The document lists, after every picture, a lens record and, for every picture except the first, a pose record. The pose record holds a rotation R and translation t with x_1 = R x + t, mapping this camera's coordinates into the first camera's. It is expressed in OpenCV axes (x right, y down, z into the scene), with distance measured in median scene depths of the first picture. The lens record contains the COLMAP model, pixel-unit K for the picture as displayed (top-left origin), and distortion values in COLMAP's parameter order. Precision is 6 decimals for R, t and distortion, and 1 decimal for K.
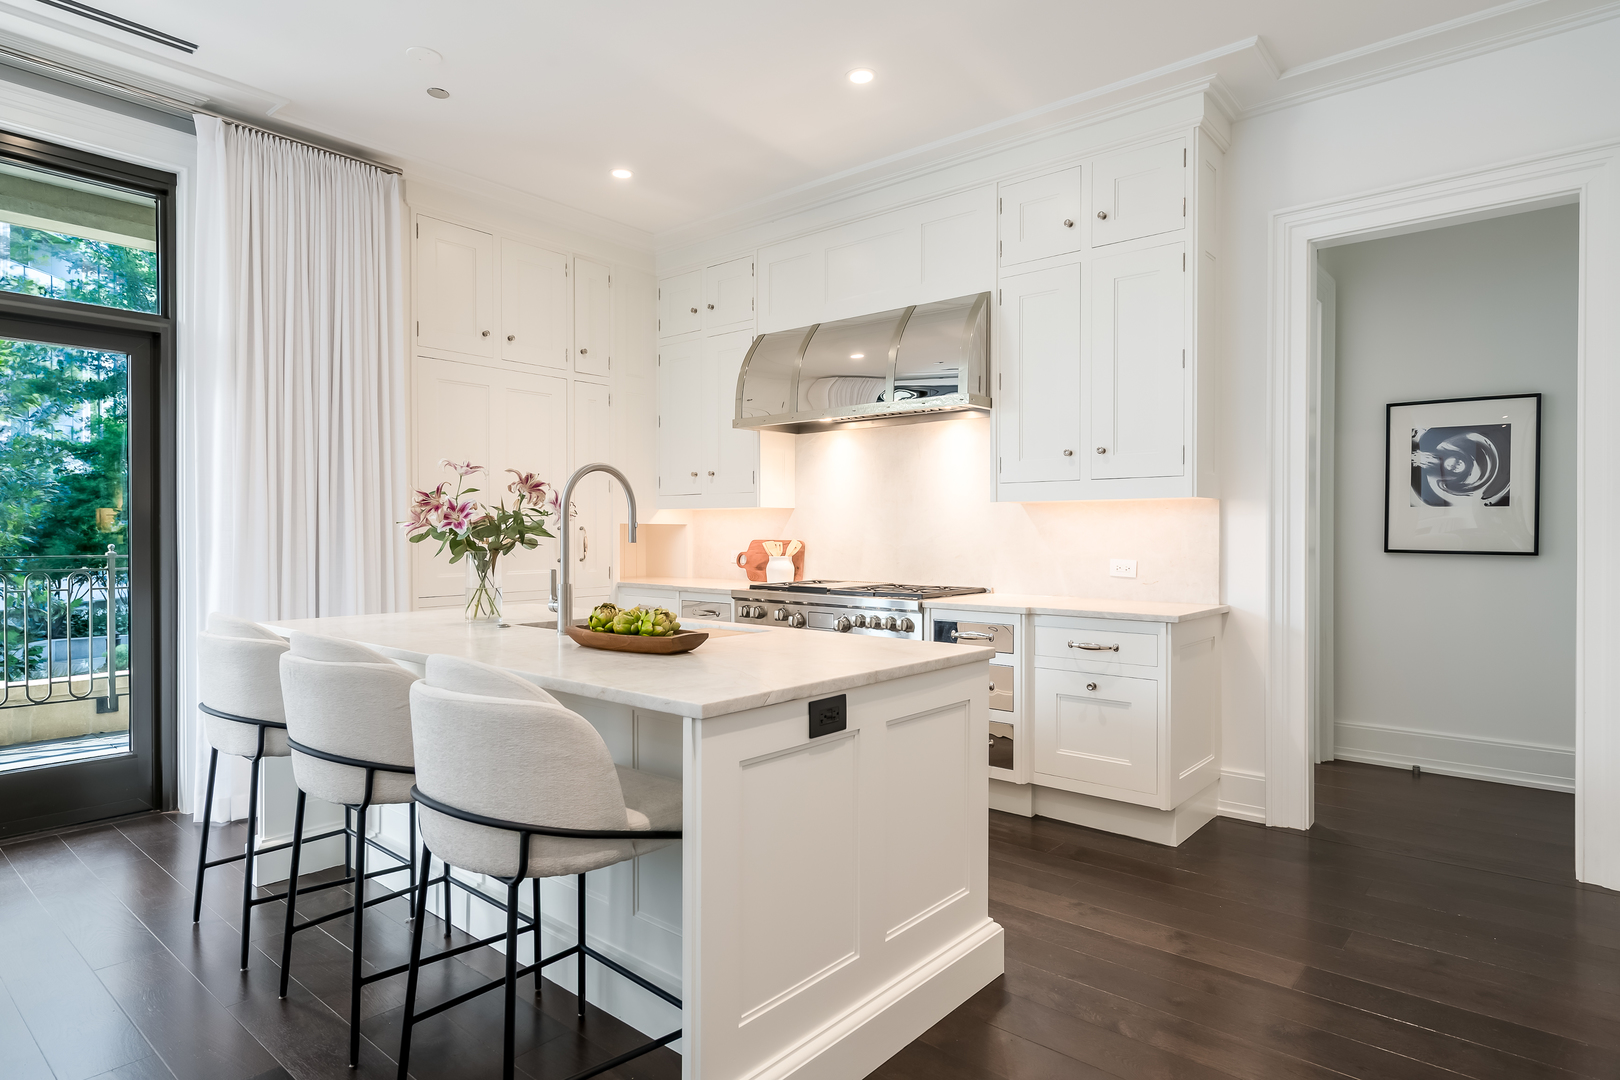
lens RADIAL K [[906.8, 0, 817.2], [0, 906.8, 536.4], [0, 0, 1]] dist [0.006484, 0.000755]
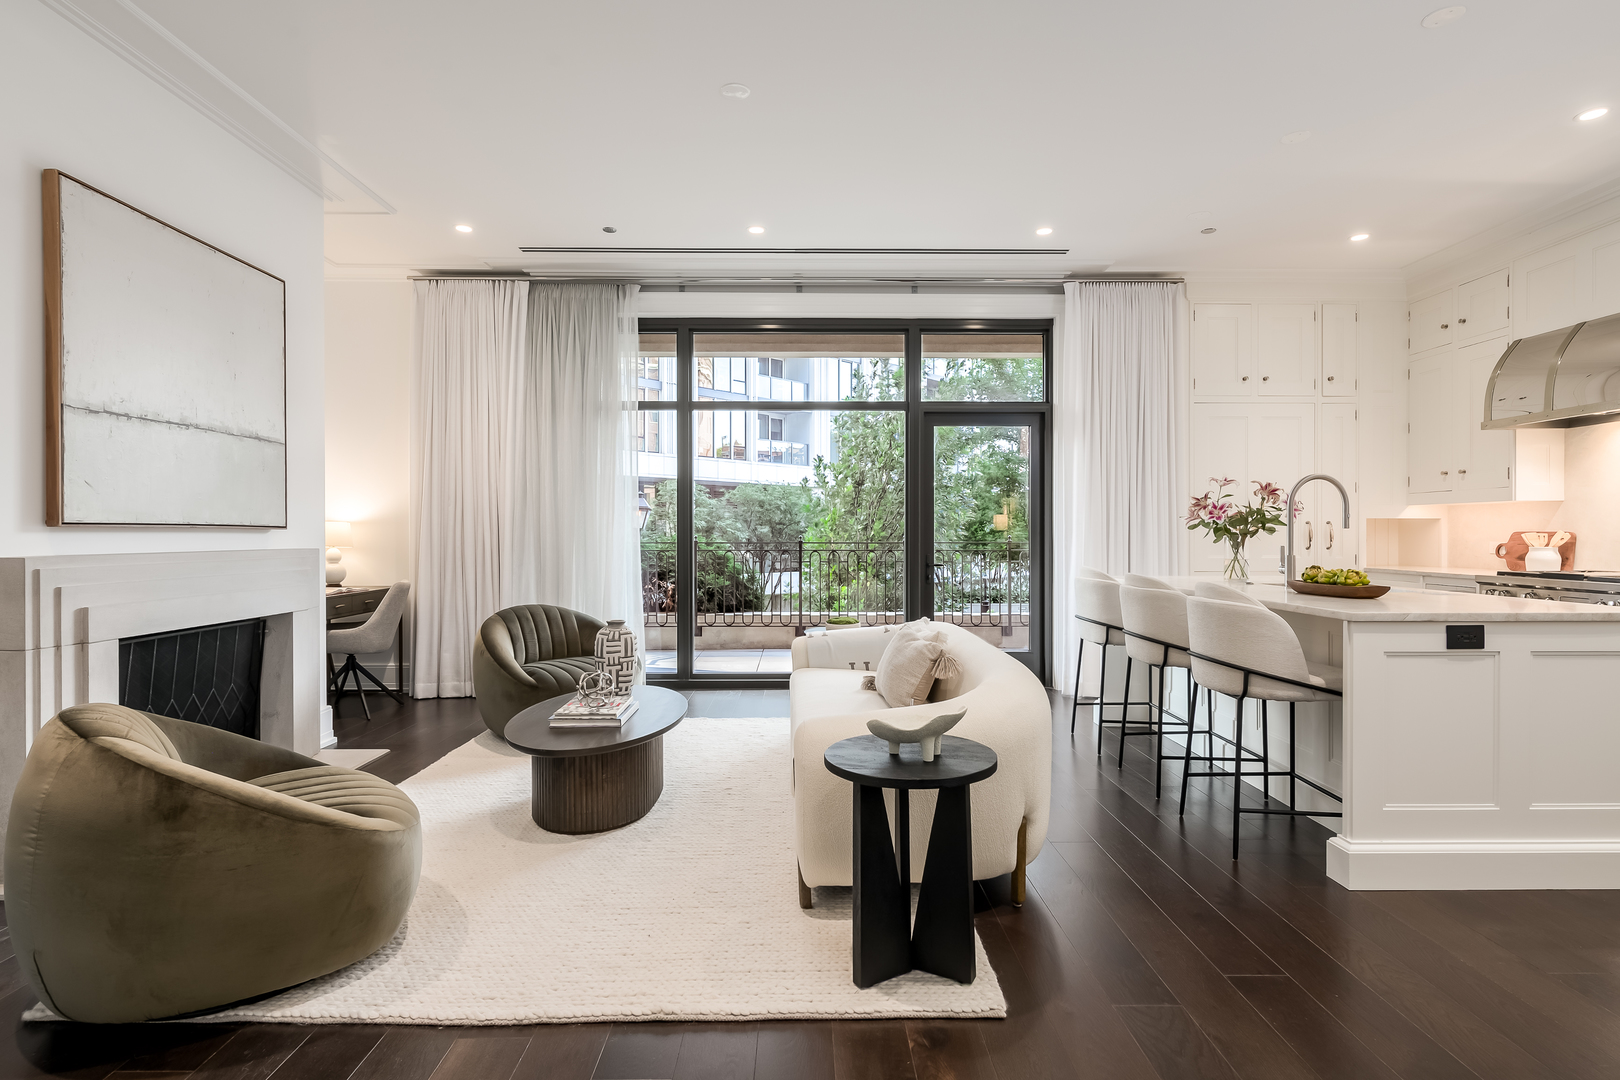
lens RADIAL K [[828.5, 0, 810.0], [0, 828.5, 540.0], [0, 0, 1]] dist [0.002834, -0.000394]
pose [[0.658492, 0.002533, -0.752583, 0.212468], [-0.001557, 0.999997, 0.002004, 0.023064], [0.752586, -0.000148, 0.658494, -0.463856]]
